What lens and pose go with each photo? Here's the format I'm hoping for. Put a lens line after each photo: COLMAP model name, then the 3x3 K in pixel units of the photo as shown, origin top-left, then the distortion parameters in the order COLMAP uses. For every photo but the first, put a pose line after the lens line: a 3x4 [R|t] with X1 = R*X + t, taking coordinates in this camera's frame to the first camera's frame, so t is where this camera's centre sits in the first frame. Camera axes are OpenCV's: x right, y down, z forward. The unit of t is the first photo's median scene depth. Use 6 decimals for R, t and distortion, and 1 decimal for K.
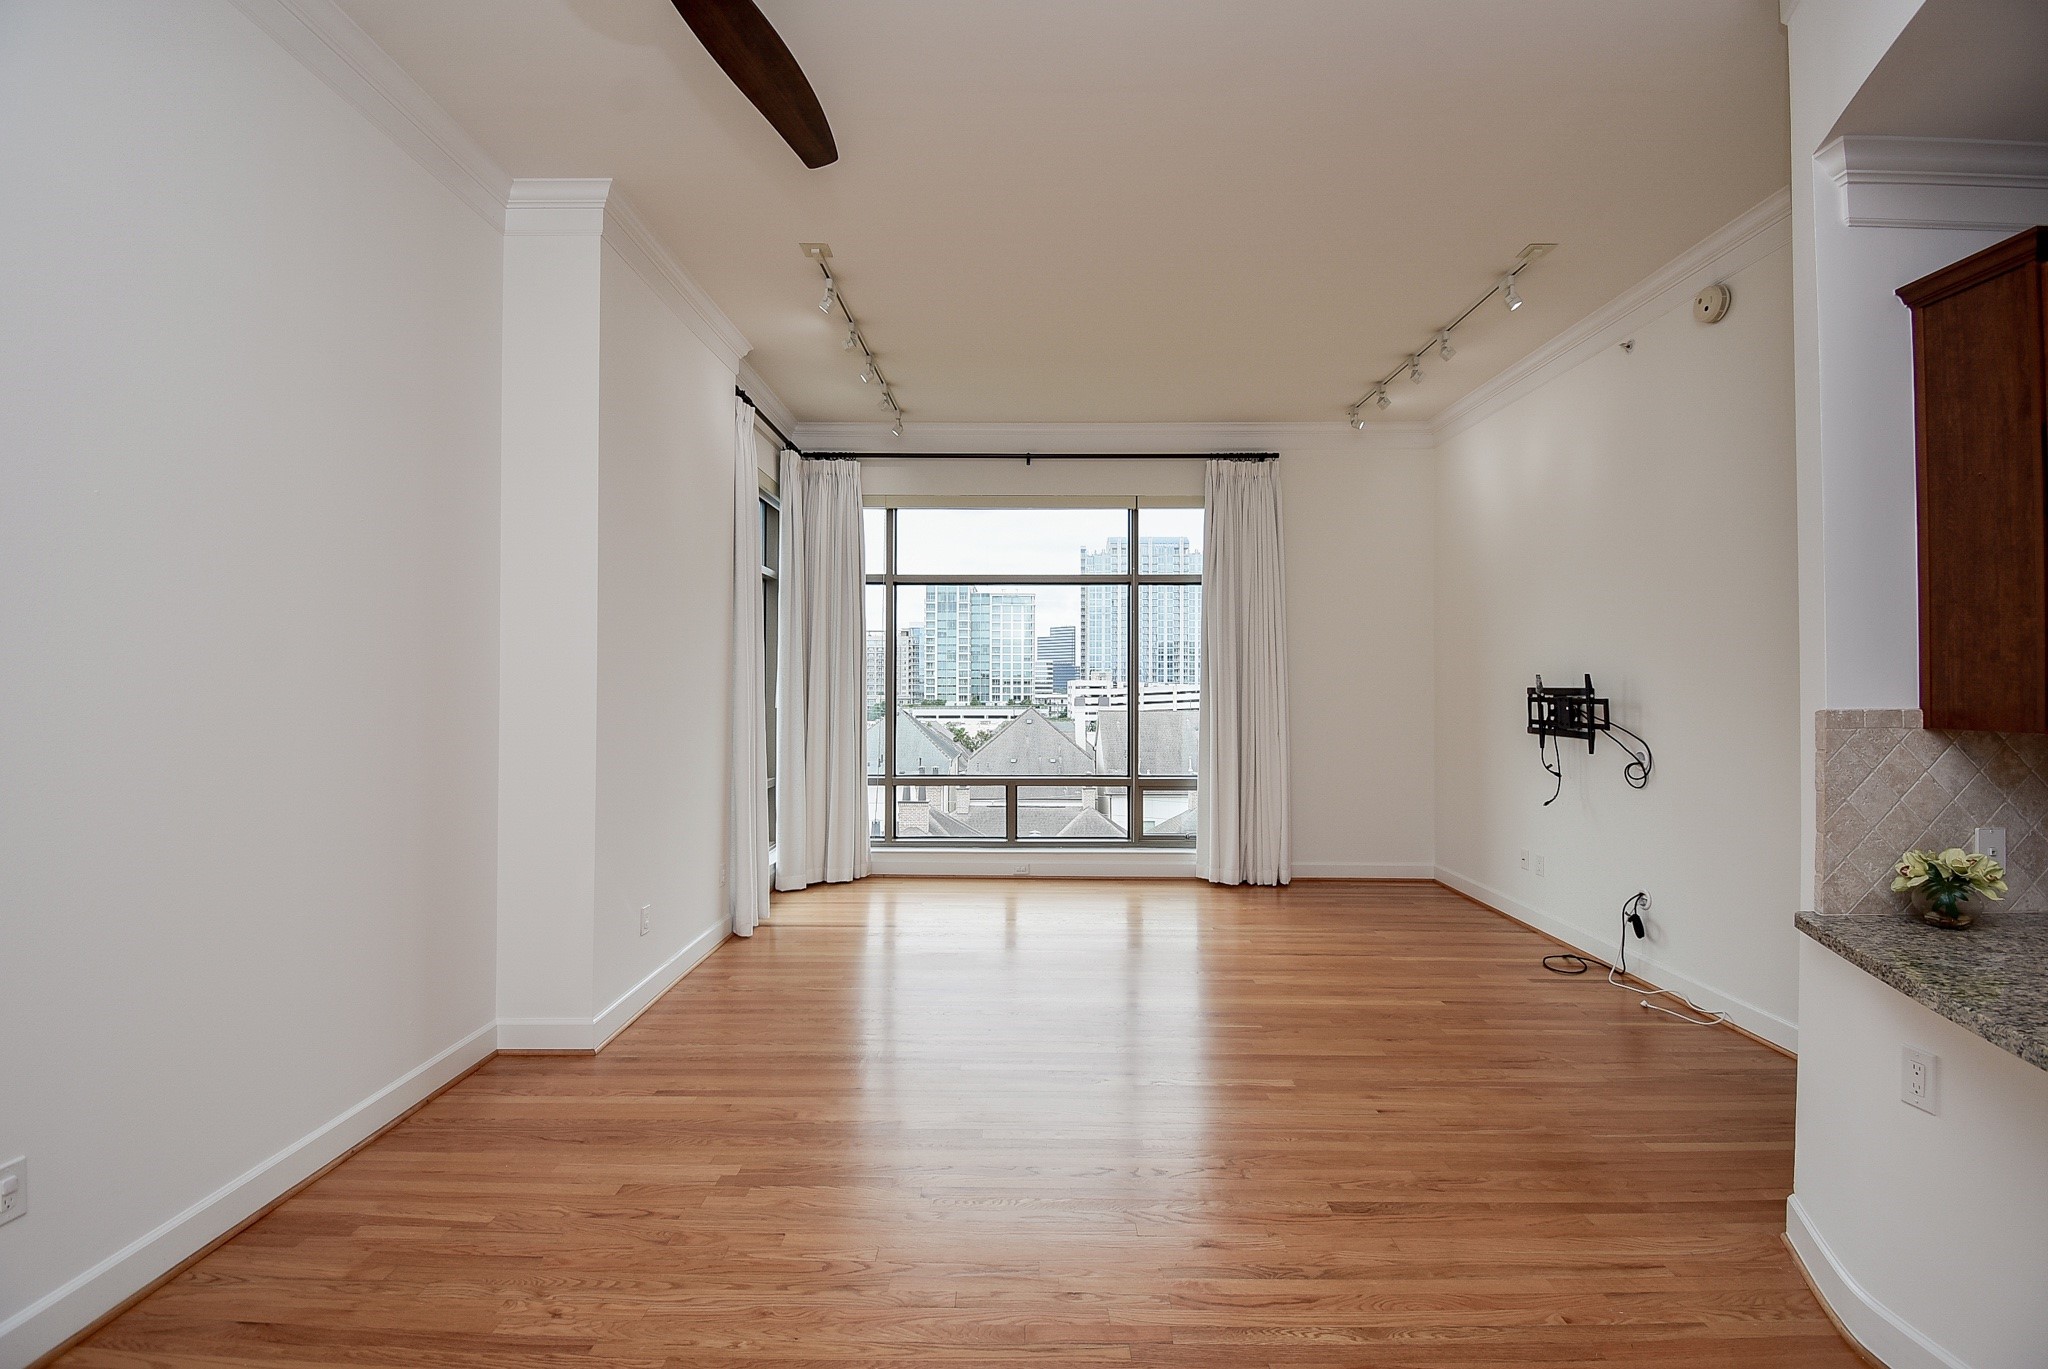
lens RADIAL K [[903.7, 0, 1023.8], [0, 903.7, 676.1], [0, 0, 1]] dist [0.021479, -0.026831]
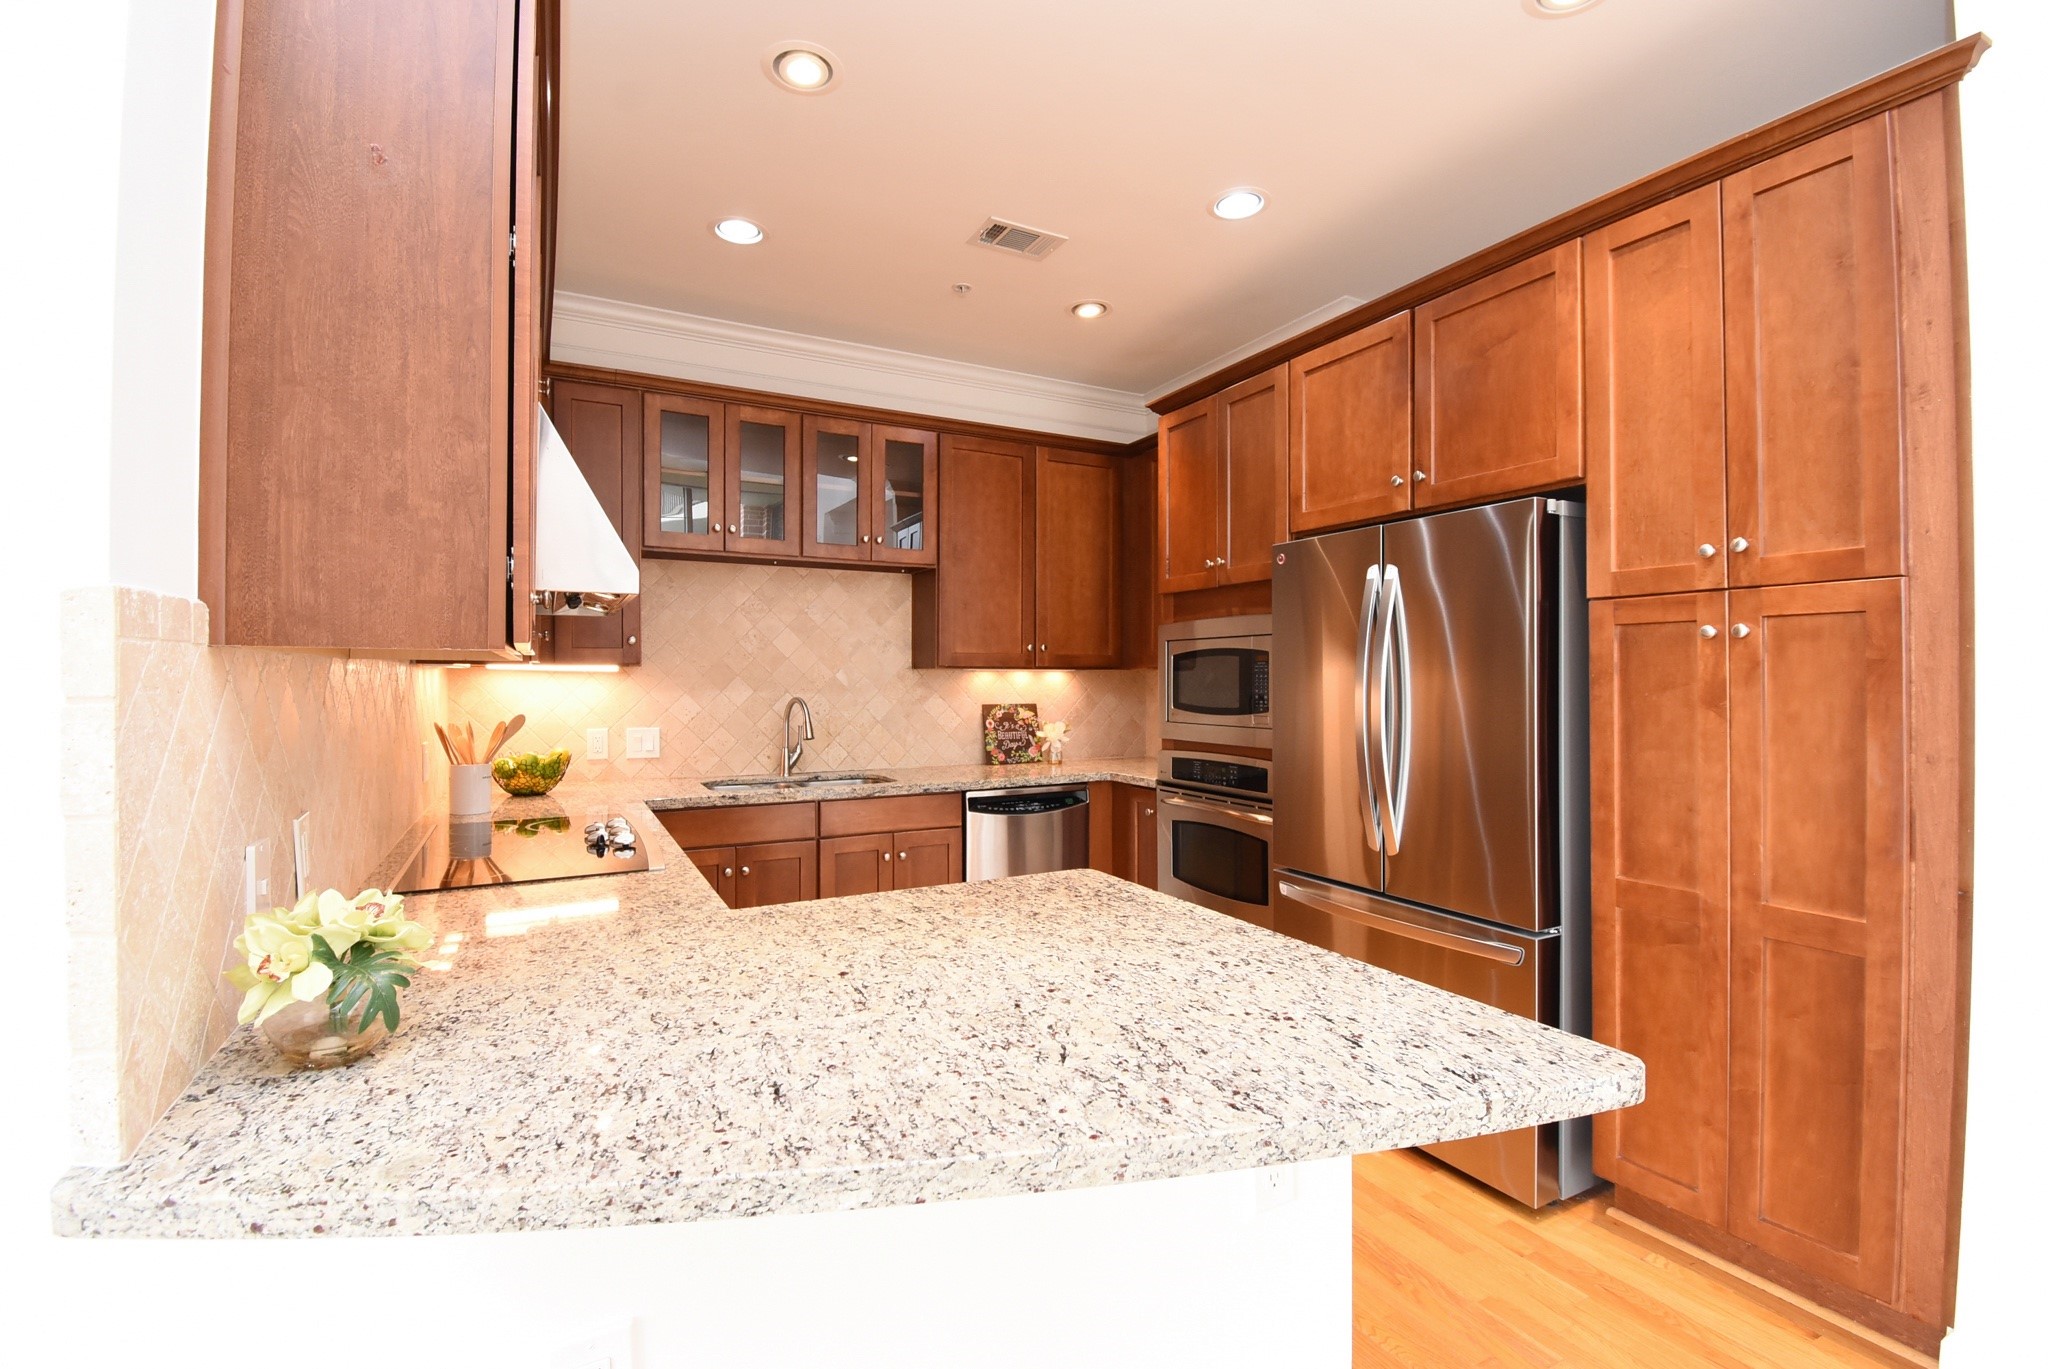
lens RADIAL K [[902.8, 0, 1020.7], [0, 902.8, 673.5], [0, 0, 1]] dist [0.017494, -0.023812]
pose [[-0.466970, 0.001321, 0.884272, 0.142281], [-0.012017, 0.999897, -0.007839, 0.024514], [-0.884192, -0.014287, -0.466906, 0.293313]]
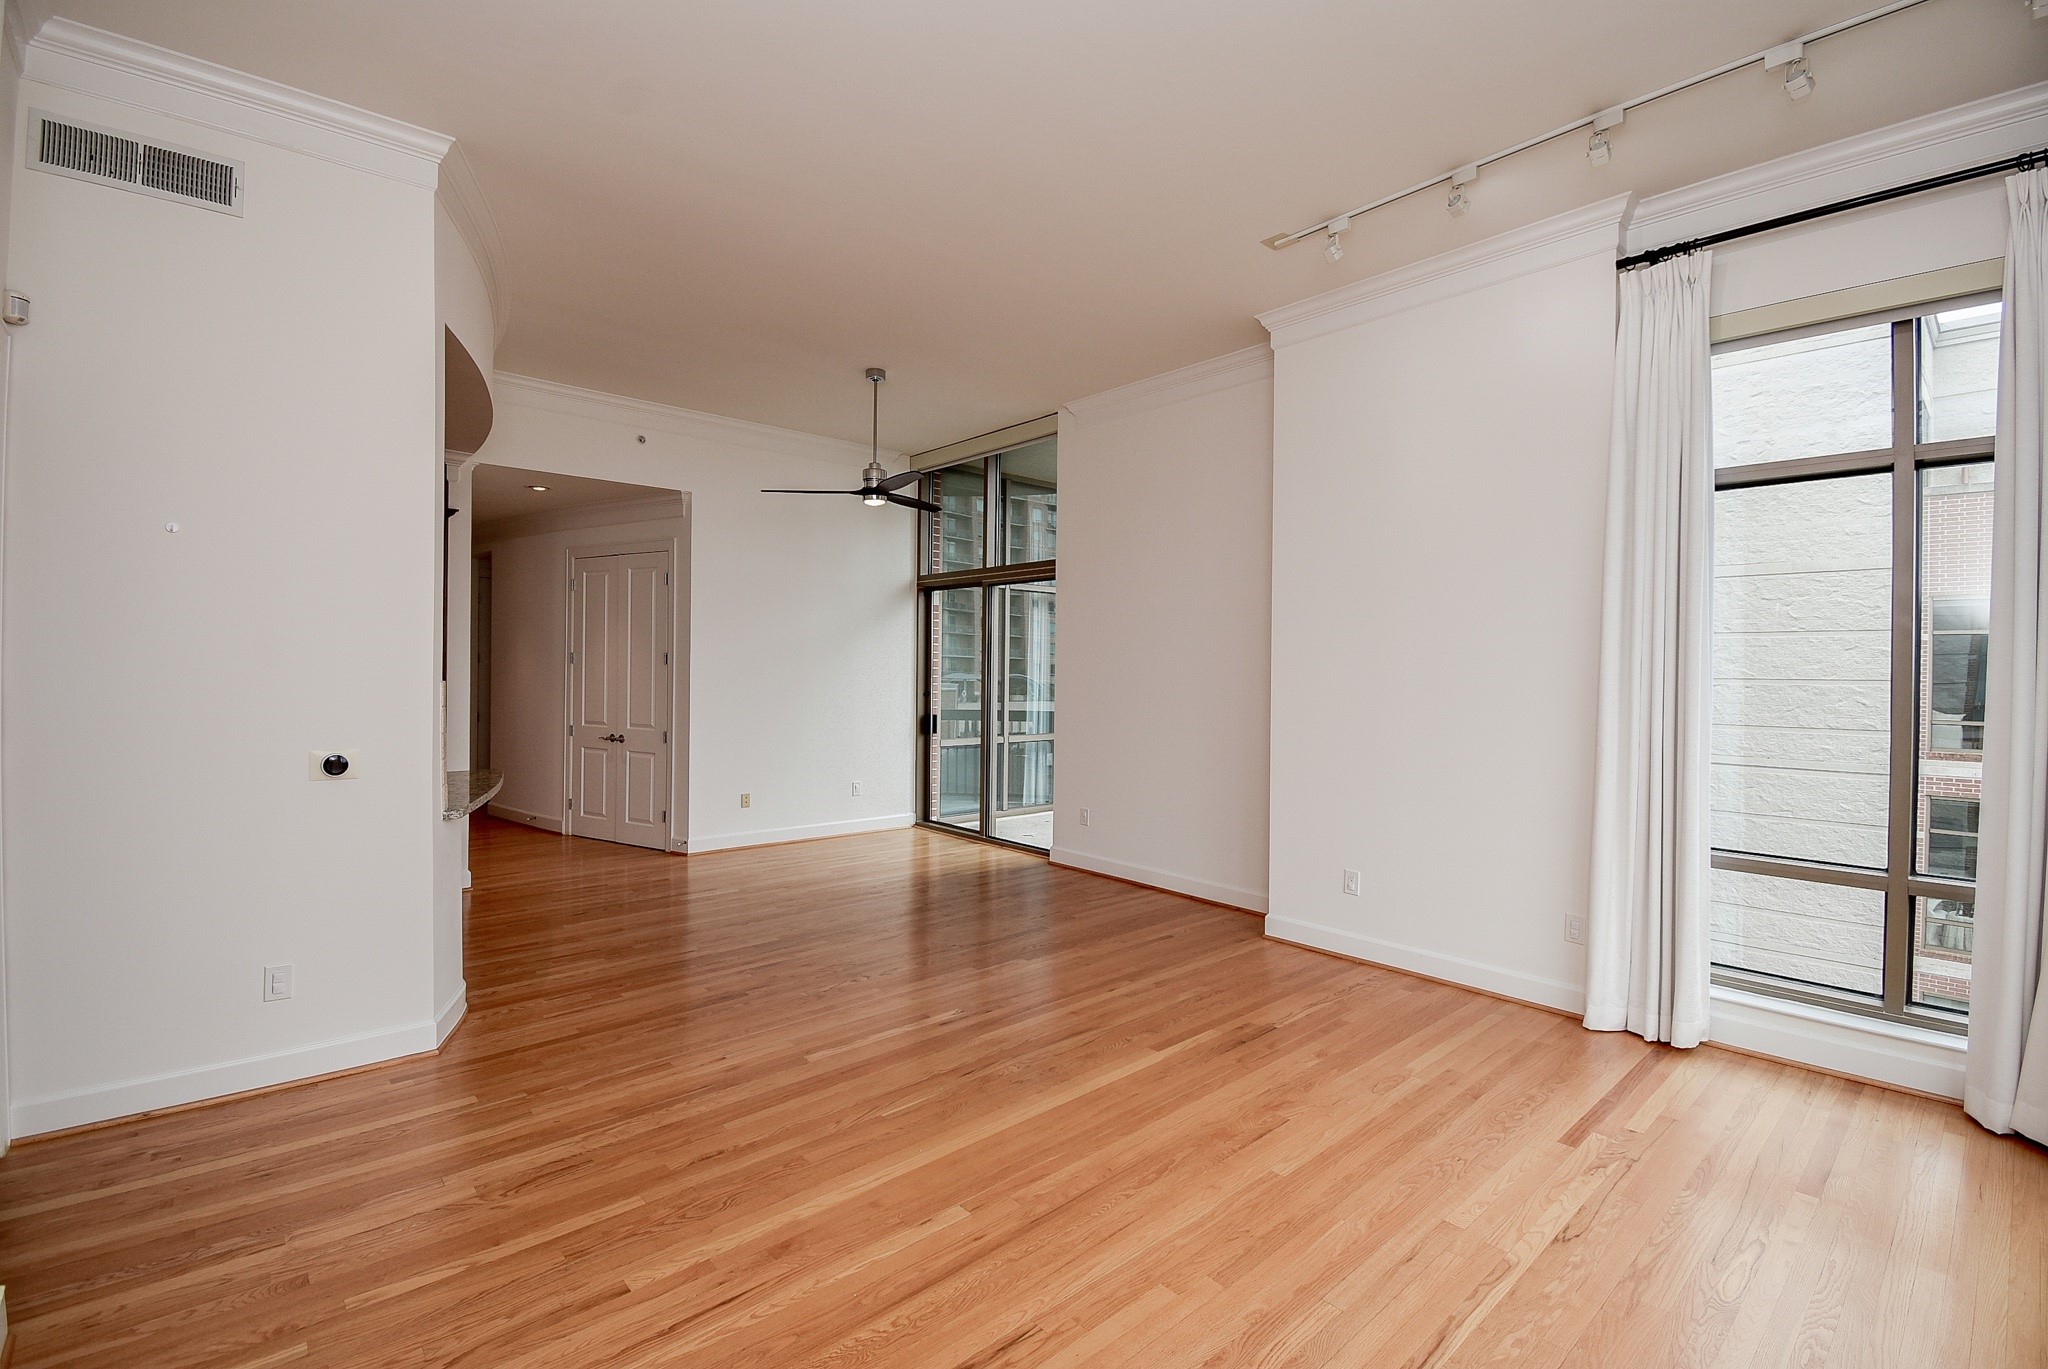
lens RADIAL K [[902.8, 0, 1020.7], [0, 902.8, 673.5], [0, 0, 1]] dist [0.017494, -0.023812]
pose [[-0.742802, -0.008117, -0.669462, 0.414971], [-0.006688, 0.999967, -0.004703, 0.008942], [0.669478, 0.000984, -0.742831, 0.988464]]
